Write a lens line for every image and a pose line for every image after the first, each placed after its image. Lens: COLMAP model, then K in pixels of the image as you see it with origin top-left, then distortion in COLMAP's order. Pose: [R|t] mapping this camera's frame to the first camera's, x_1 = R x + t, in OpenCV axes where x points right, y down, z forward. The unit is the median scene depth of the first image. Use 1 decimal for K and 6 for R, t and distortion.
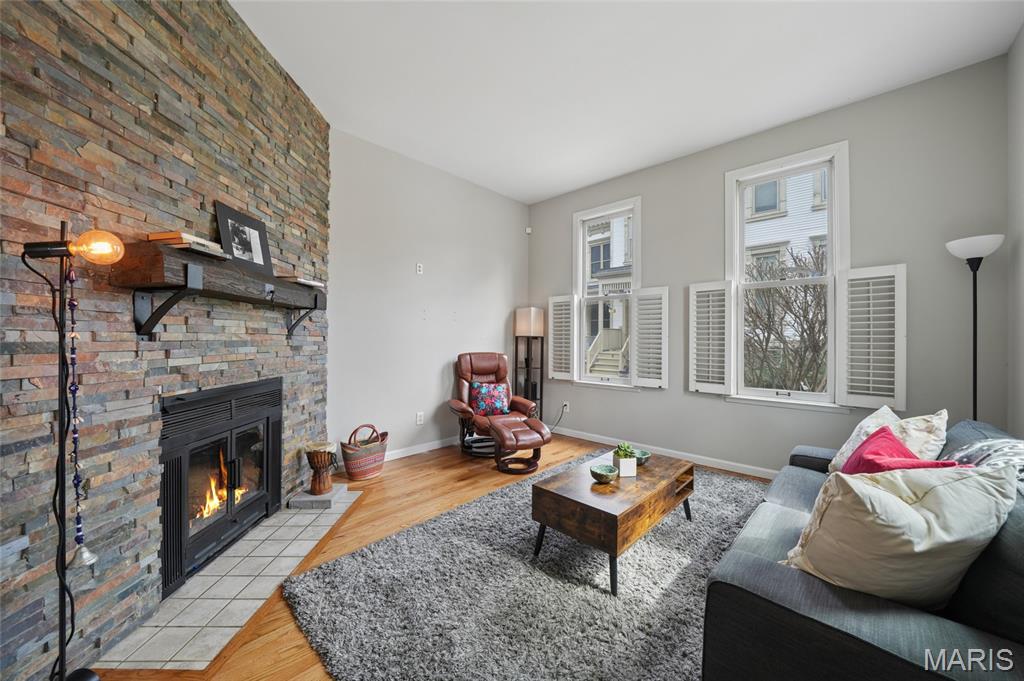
lens RADIAL K [[378.0, 0, 514.6], [0, 378.0, 338.2], [0, 0, 1]] dist [-0.011443, 0.000327]
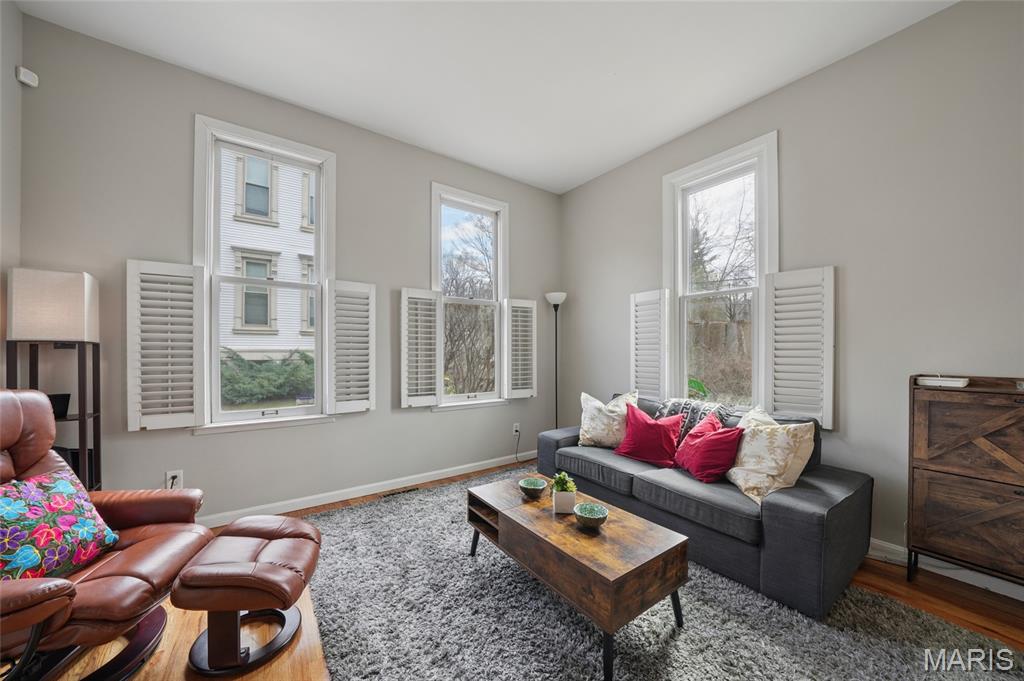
lens RADIAL K [[361.6, 0, 504.2], [0, 361.6, 353.2], [0, 0, 1]] dist [-0.017398, 0.001025]
pose [[0.189277, -0.009884, 0.981874, -0.490221], [-0.005597, 0.999922, 0.011145, -0.000127], [-0.981908, -0.007605, 0.189207, 0.912273]]
